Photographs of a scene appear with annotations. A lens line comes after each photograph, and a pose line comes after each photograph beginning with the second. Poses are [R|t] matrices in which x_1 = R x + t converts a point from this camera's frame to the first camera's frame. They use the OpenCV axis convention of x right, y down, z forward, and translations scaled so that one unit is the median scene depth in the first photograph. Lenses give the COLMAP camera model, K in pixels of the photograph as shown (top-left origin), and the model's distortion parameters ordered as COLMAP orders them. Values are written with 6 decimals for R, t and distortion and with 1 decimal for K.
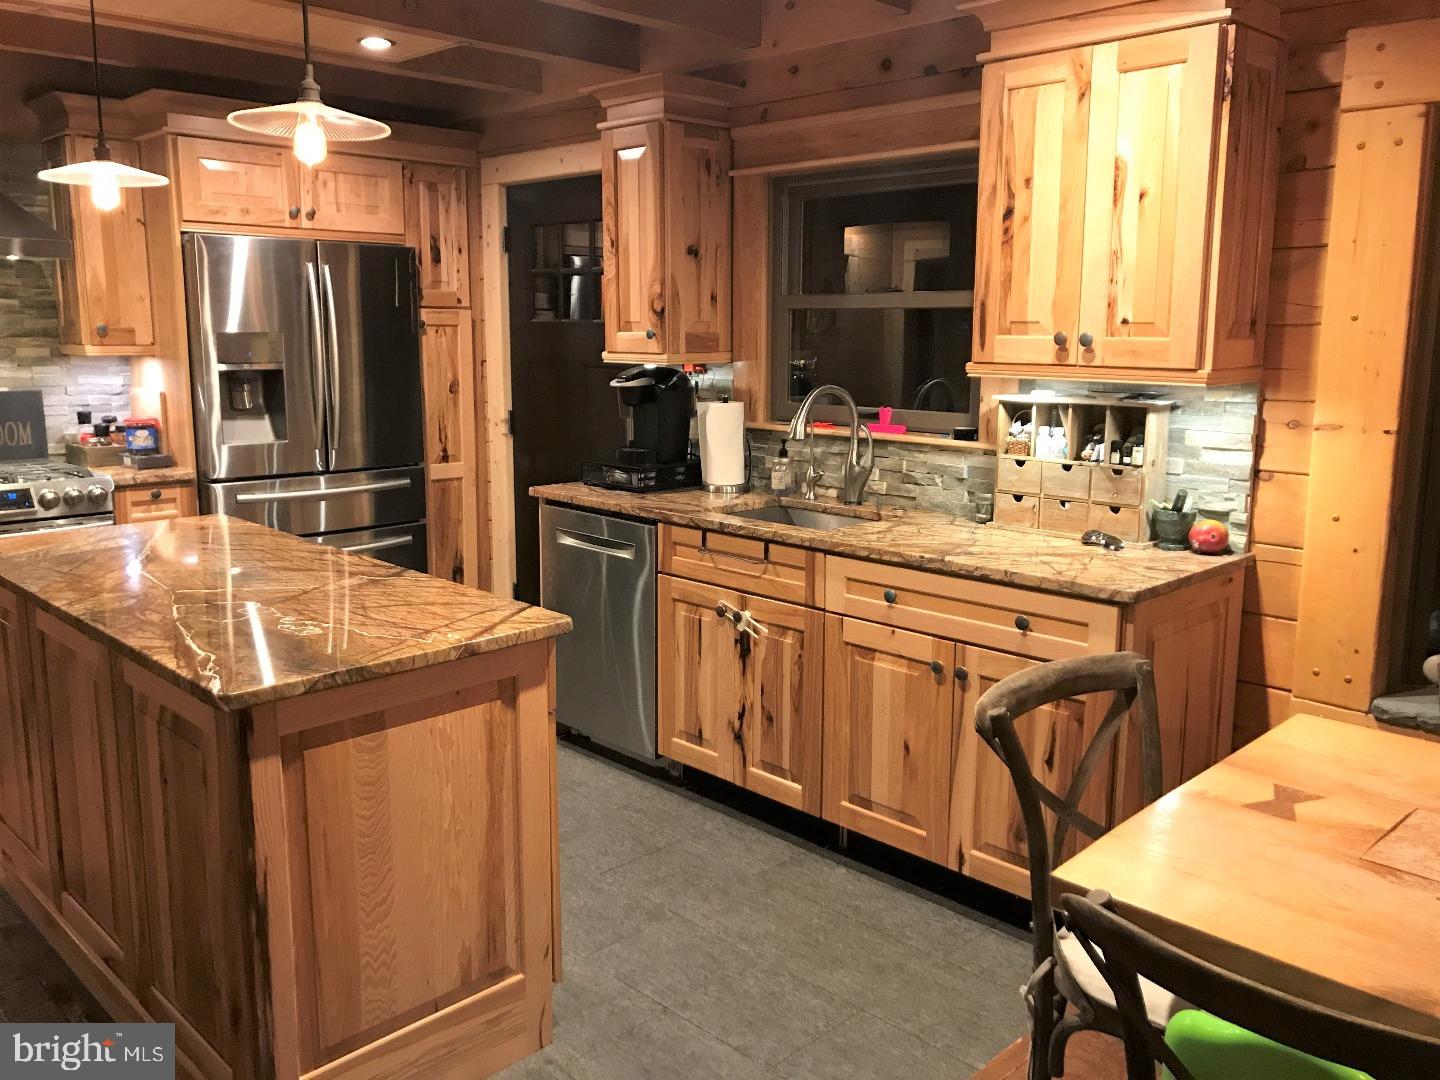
lens RADIAL K [[1178.4, 0, 718.2], [0, 1178.4, 516.6], [0, 0, 1]] dist [0.085811, -0.130507]
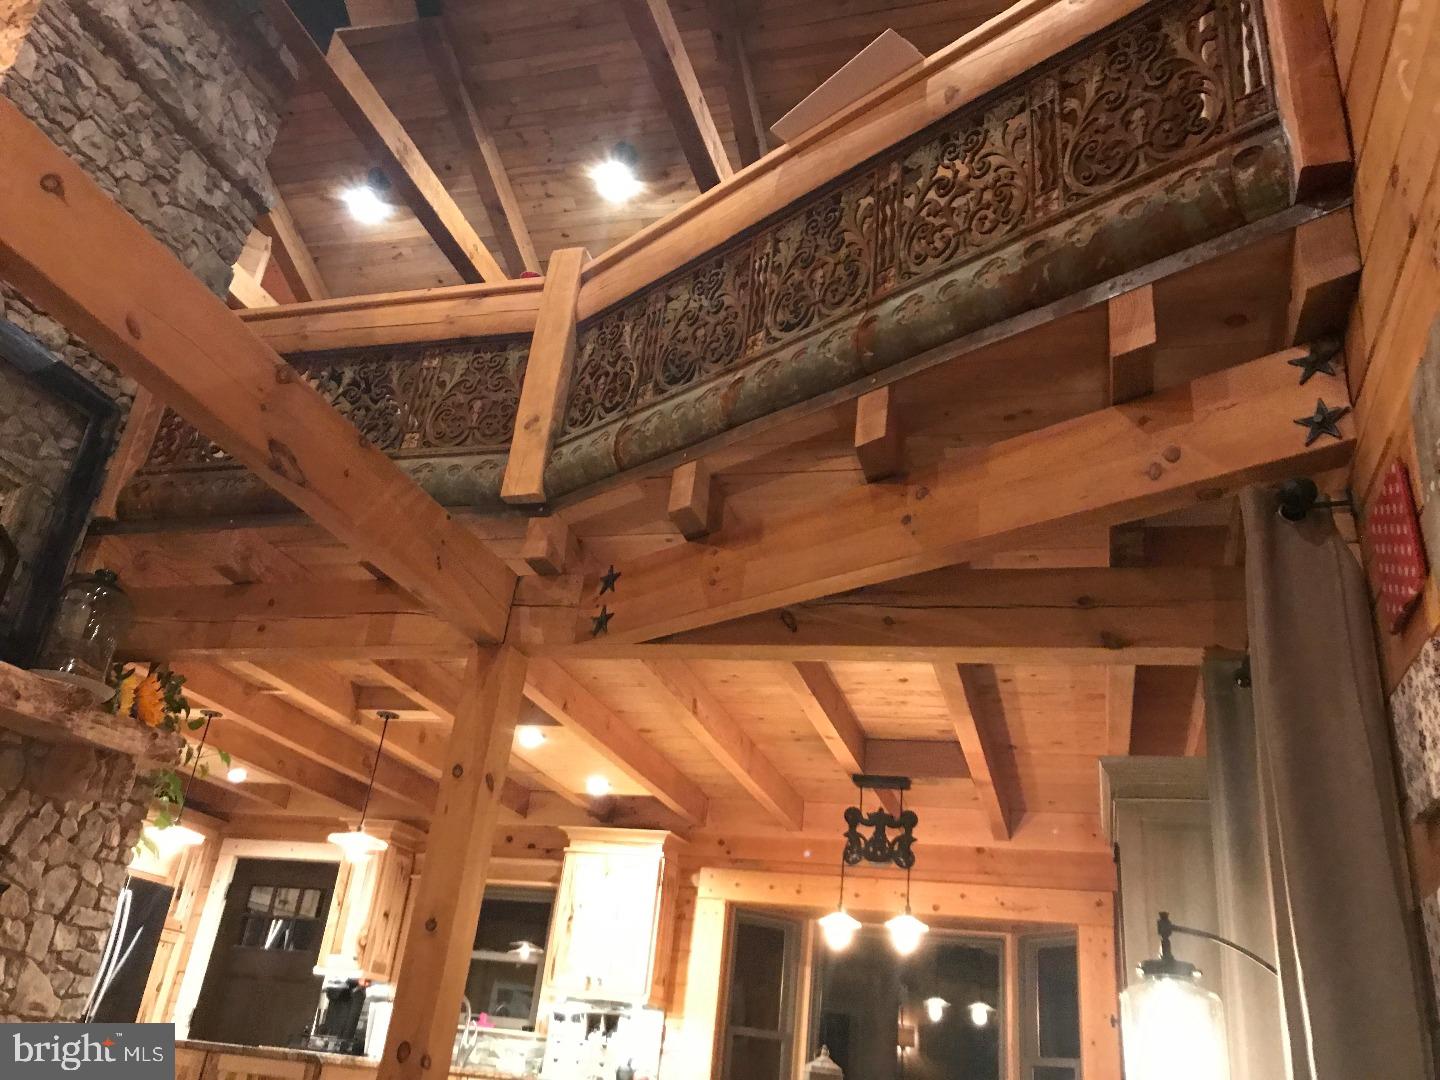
lens RADIAL K [[1153.9, 0, 720.0], [0, 1153.9, 540.0], [0, 0, 1]] dist [0.057872, -0.057934]
pose [[0.869791, 0.286482, 0.401736, -0.549587], [-0.019670, 0.833671, -0.551912, 0.329467], [-0.493028, 0.472146, 0.730754, -1.008142]]
